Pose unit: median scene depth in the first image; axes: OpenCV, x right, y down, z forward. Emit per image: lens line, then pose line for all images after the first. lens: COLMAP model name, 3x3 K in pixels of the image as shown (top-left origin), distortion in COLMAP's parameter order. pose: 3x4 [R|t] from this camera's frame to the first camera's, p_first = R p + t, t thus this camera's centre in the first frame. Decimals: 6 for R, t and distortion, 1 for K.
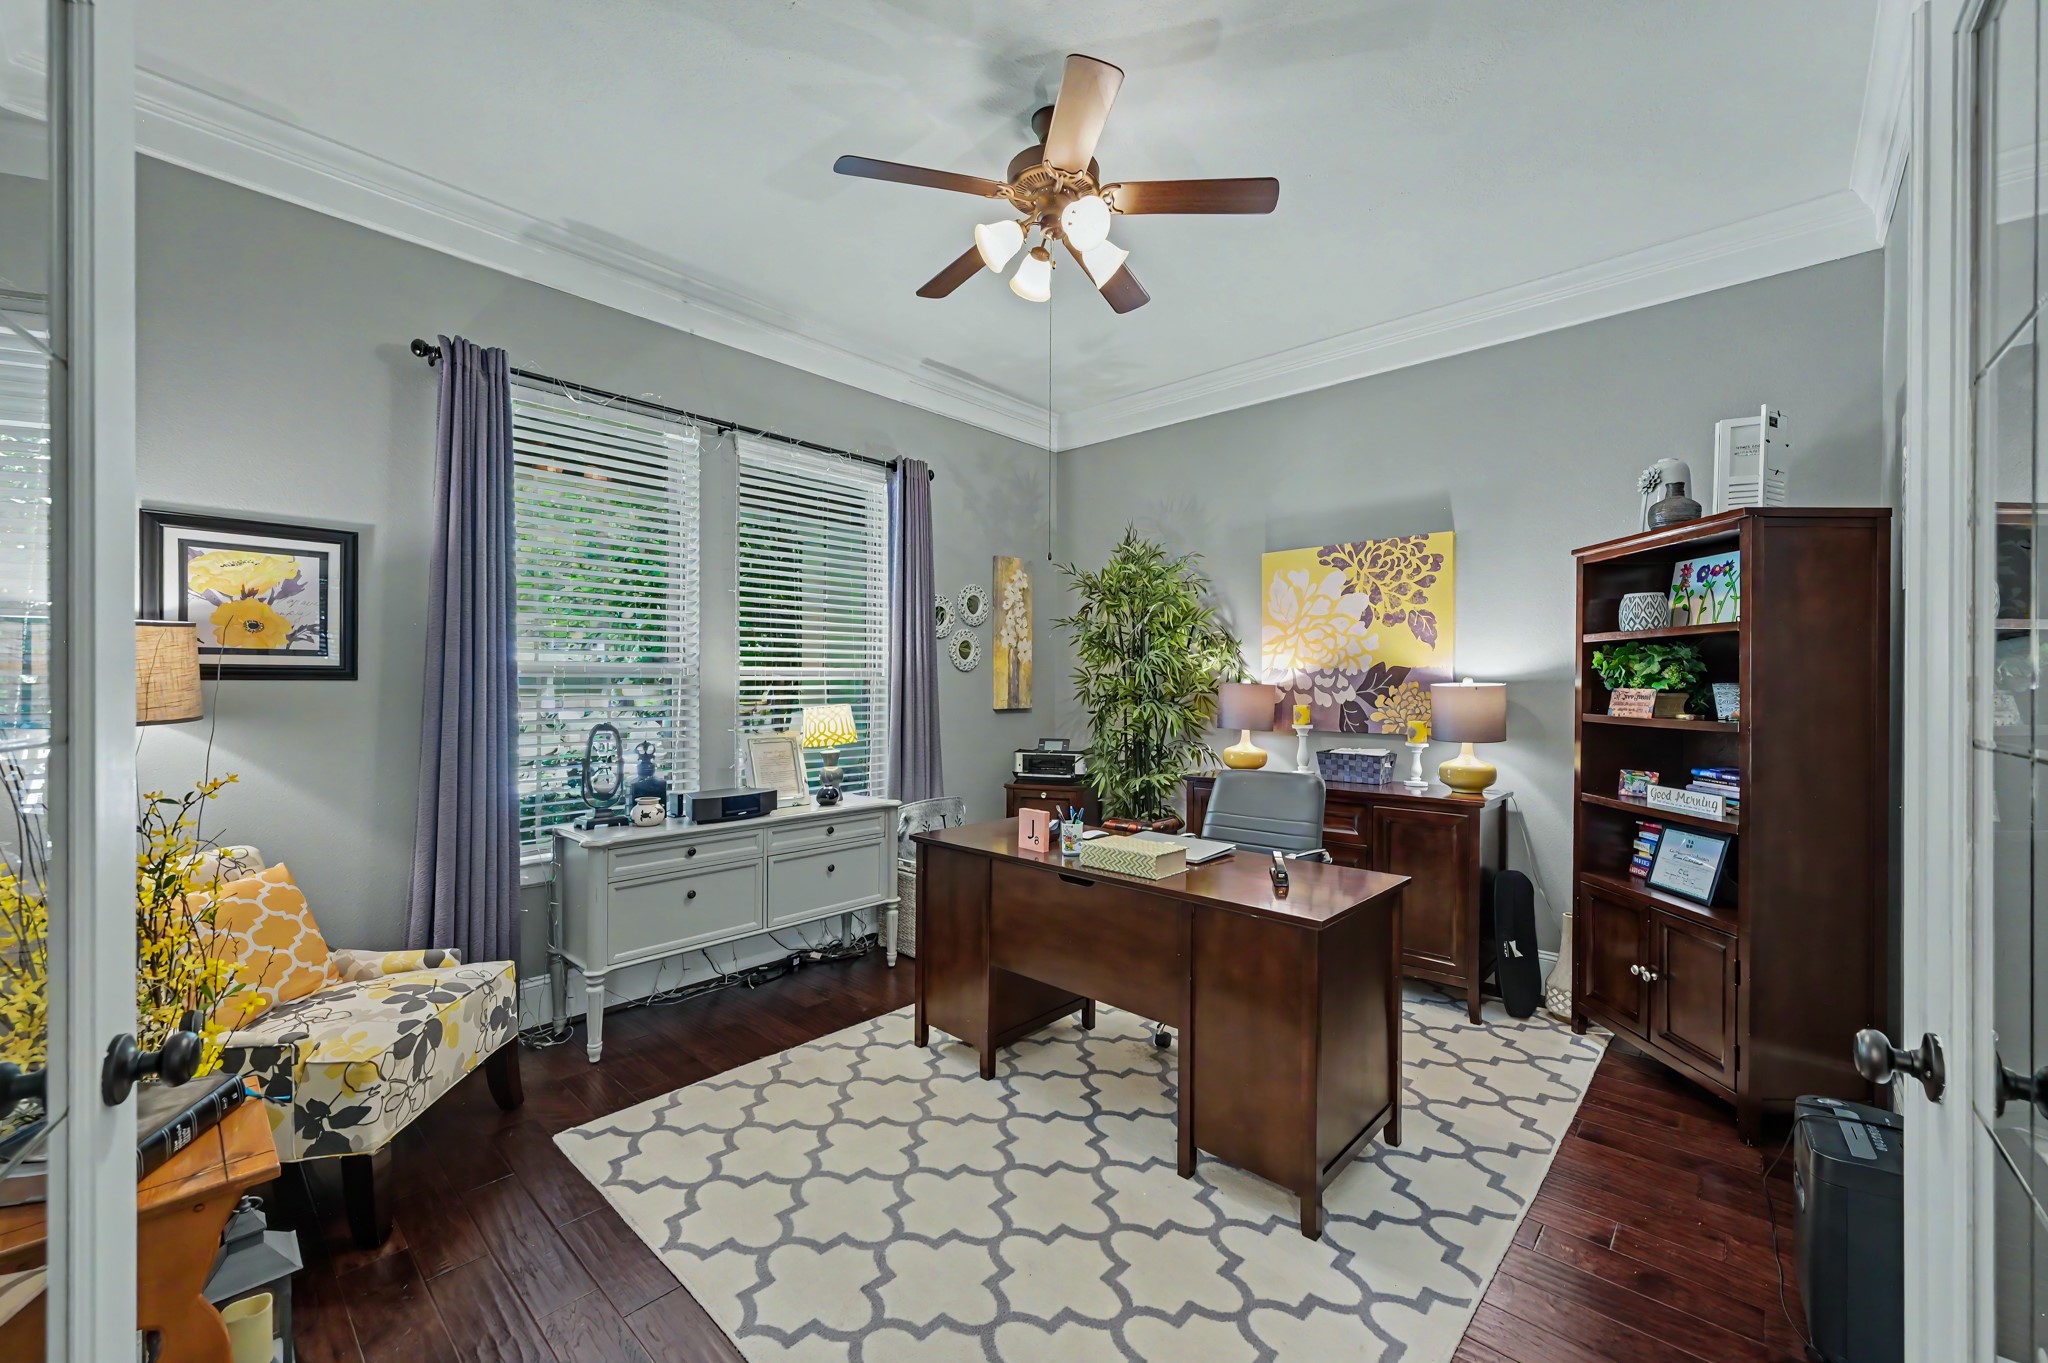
lens RADIAL K [[811.0, 0, 1024.7], [0, 811.0, 687.0], [0, 0, 1]] dist [-0.000285, -0.000087]
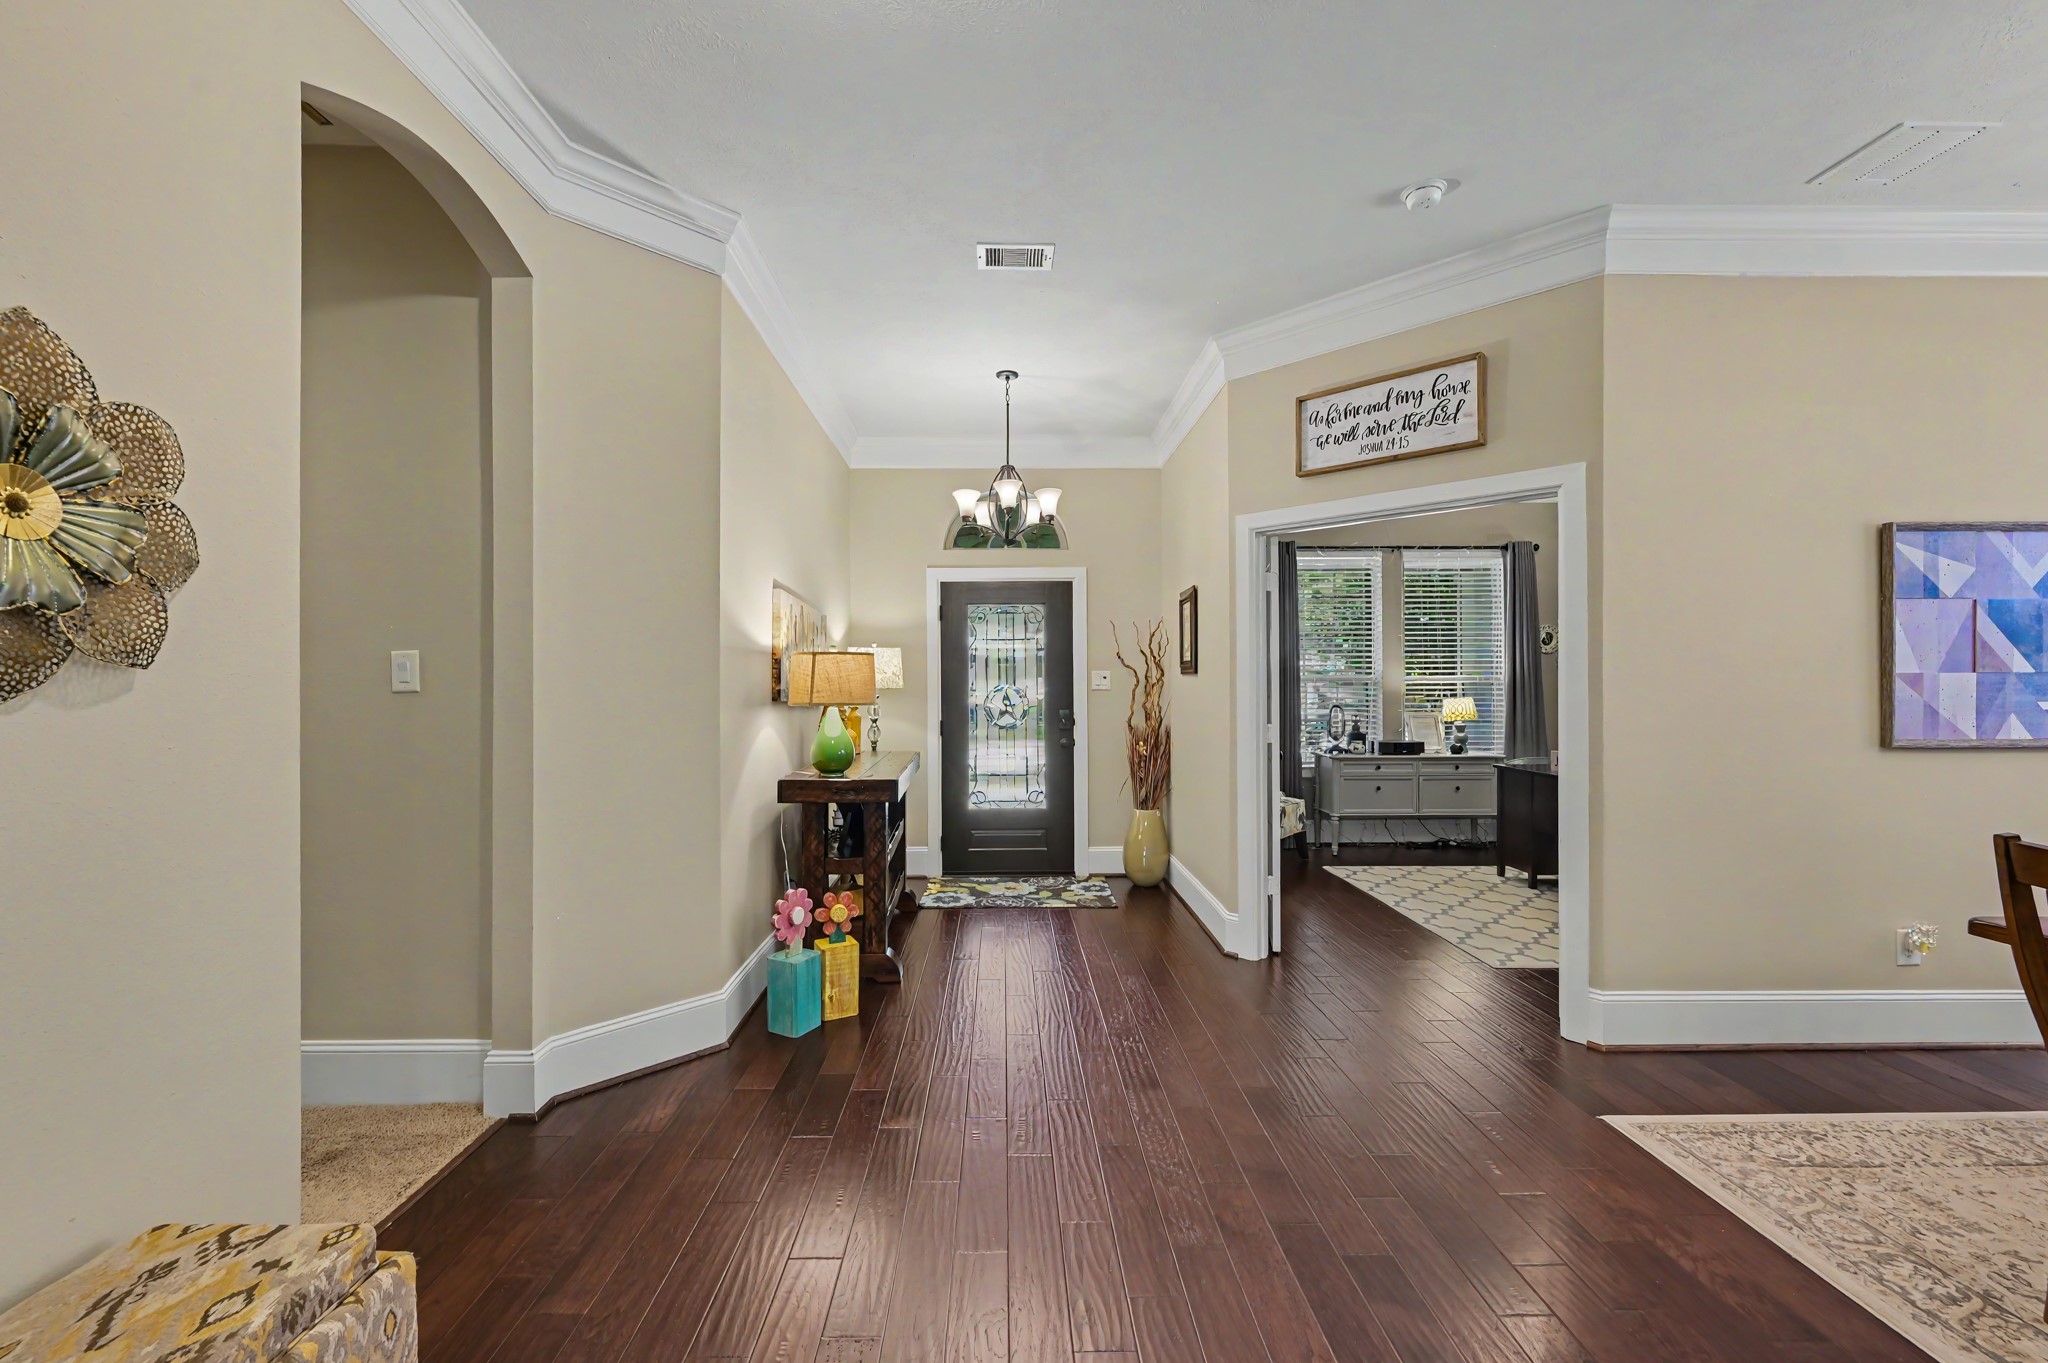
lens RADIAL K [[835.3, 0, 1016.6], [0, 835.3, 686.4], [0, 0, 1]] dist [-0.000243, 0.000326]
pose [[0.690188, -0.006738, -0.723599, 0.481486], [0.005022, 0.999977, -0.004521, 0.003219], [0.723613, -0.000514, 0.690206, -1.105456]]
